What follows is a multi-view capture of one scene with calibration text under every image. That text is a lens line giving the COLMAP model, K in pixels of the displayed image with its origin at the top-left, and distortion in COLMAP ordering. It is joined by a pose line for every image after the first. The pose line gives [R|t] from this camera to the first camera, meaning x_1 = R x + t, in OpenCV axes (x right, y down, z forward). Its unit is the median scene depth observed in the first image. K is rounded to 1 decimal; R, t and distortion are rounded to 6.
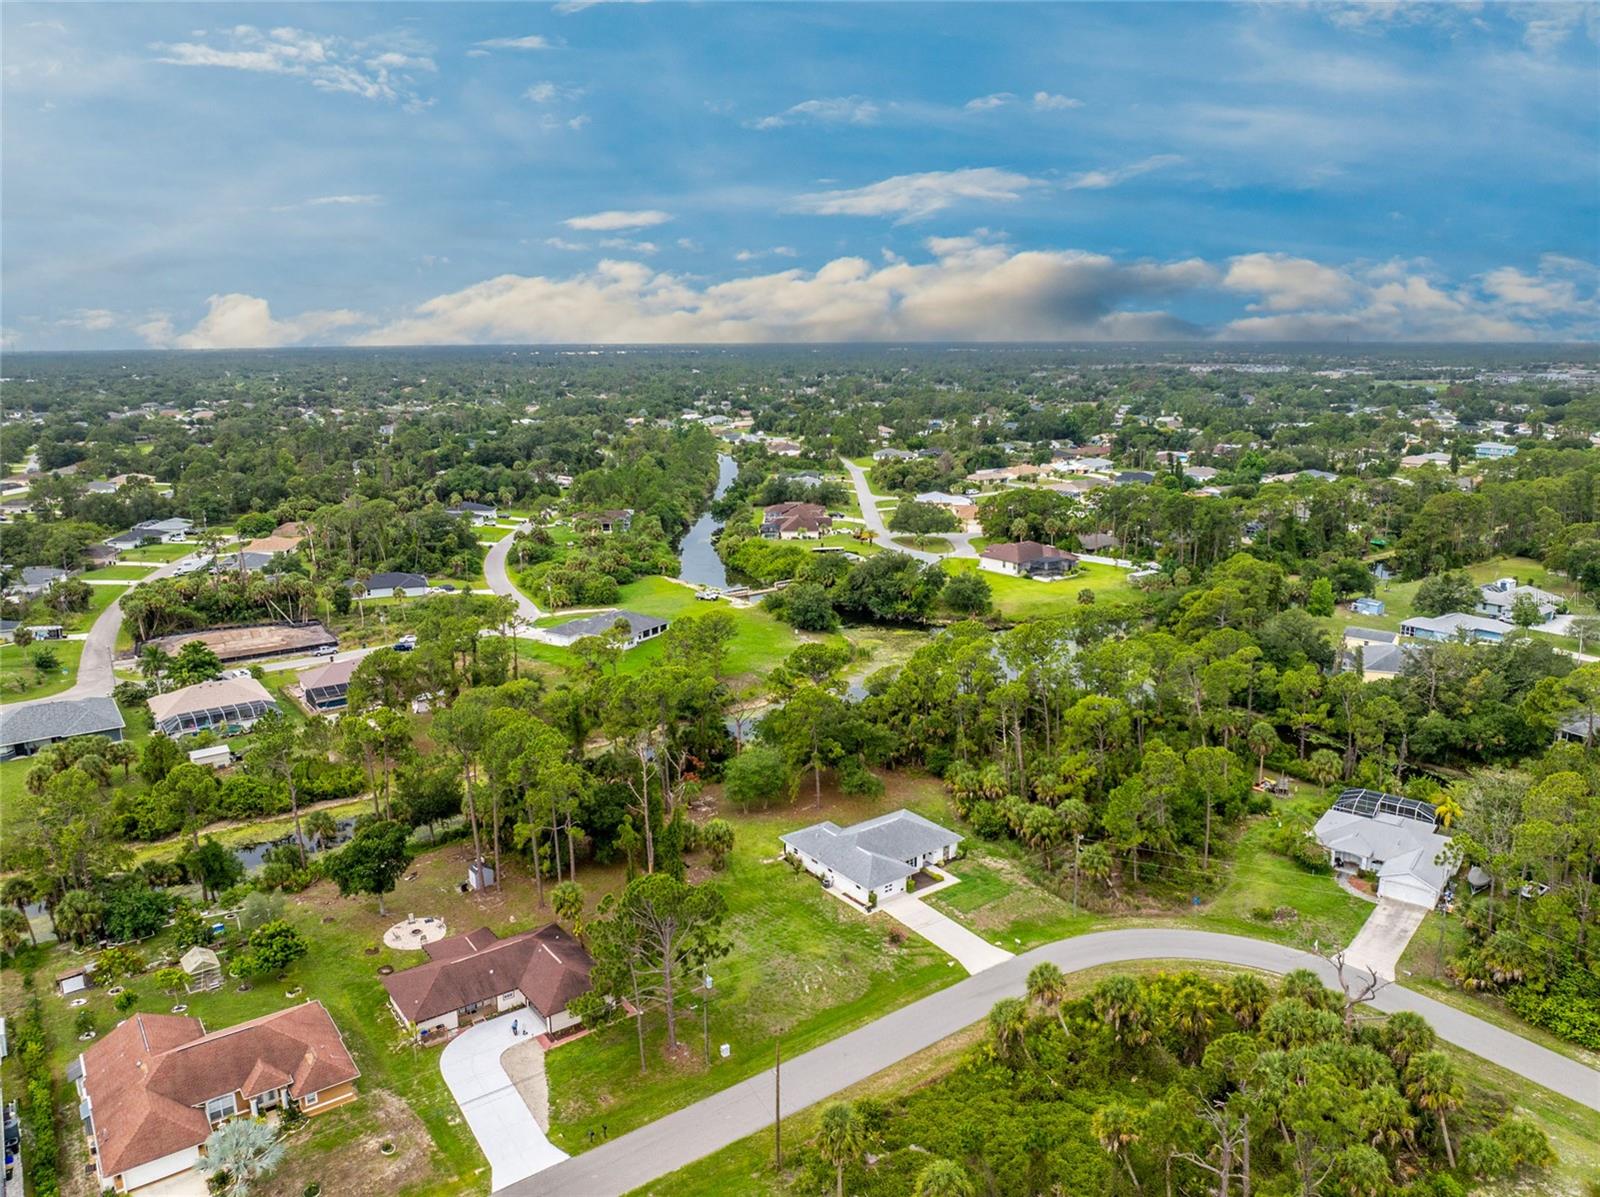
lens RADIAL K [[1126.6, 0, 803.7], [0, 1126.6, 606.9], [0, 0, 1]] dist [-0.041738, 0.014882]
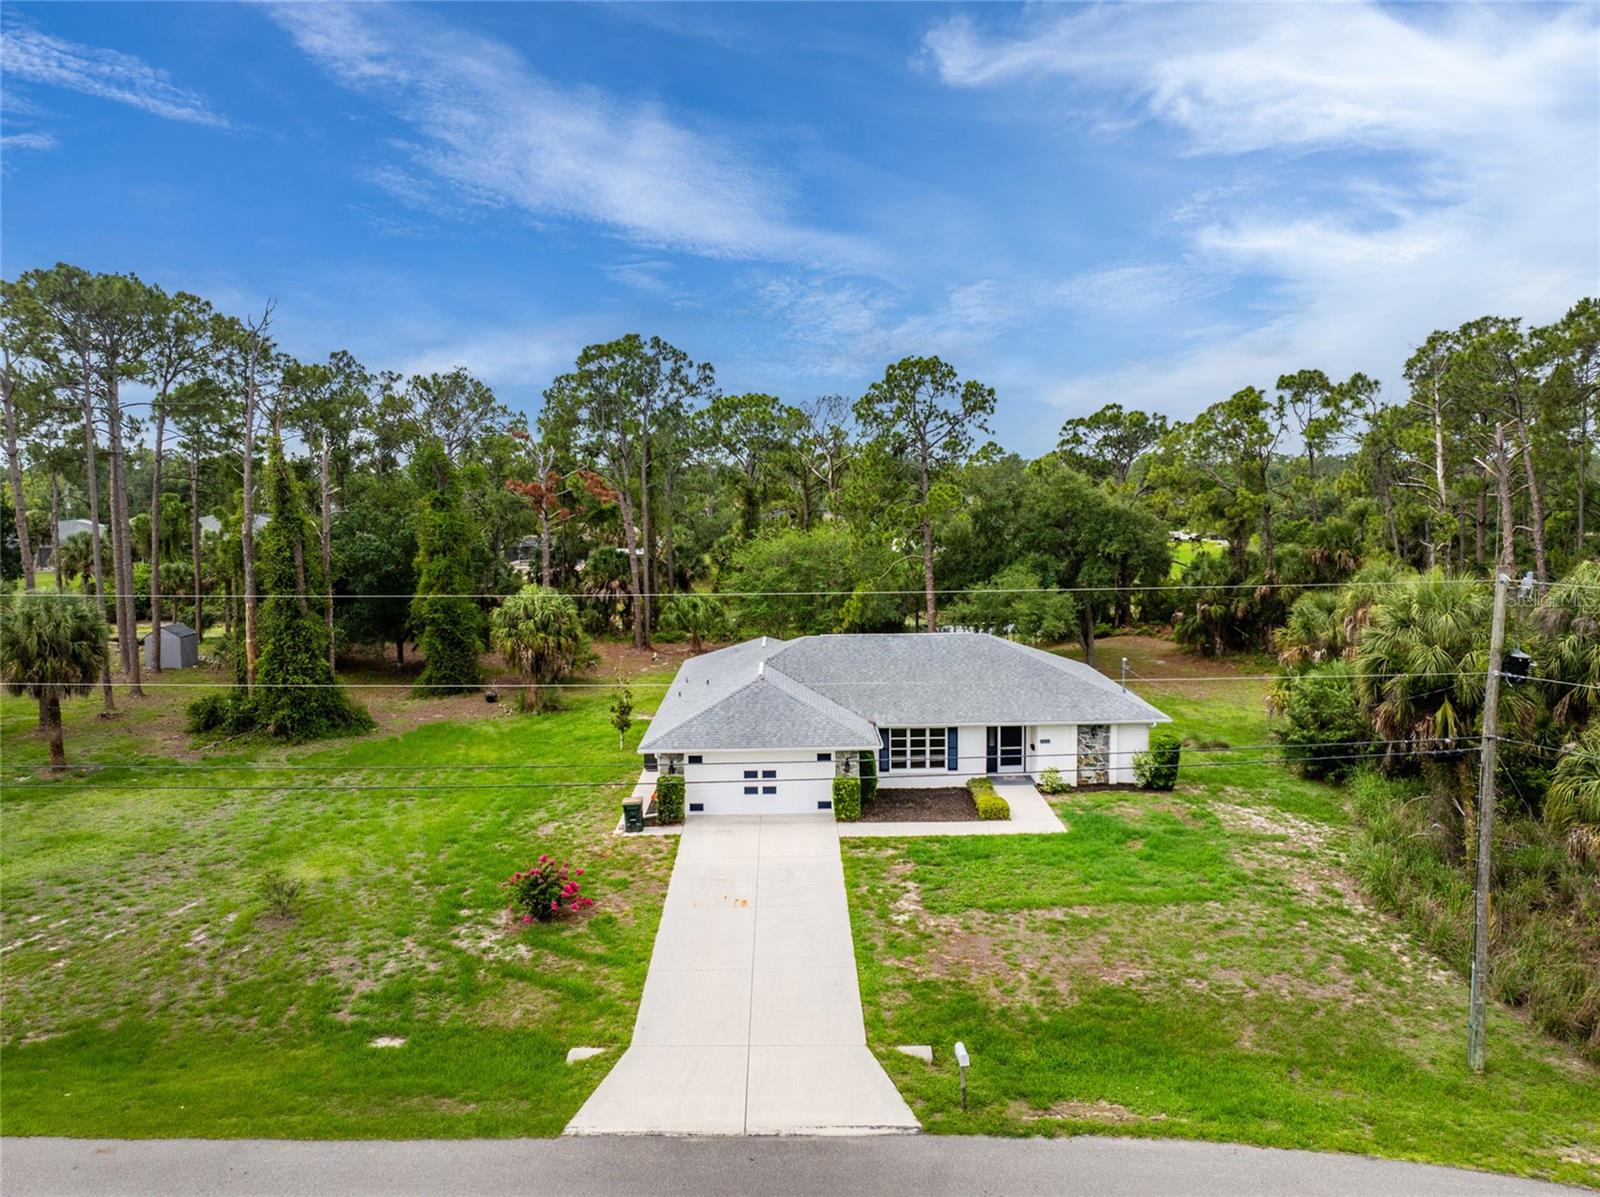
lens RADIAL K [[1126.6, 0, 802.6], [0, 1126.6, 593.6], [0, 0, 1]] dist [-0.041738, 0.014882]
pose [[0.813672, 0.058205, -0.578402, 0.211608], [-0.127665, 0.988577, -0.080113, 0.192782], [0.567132, 0.139027, 0.811808, 0.659128]]
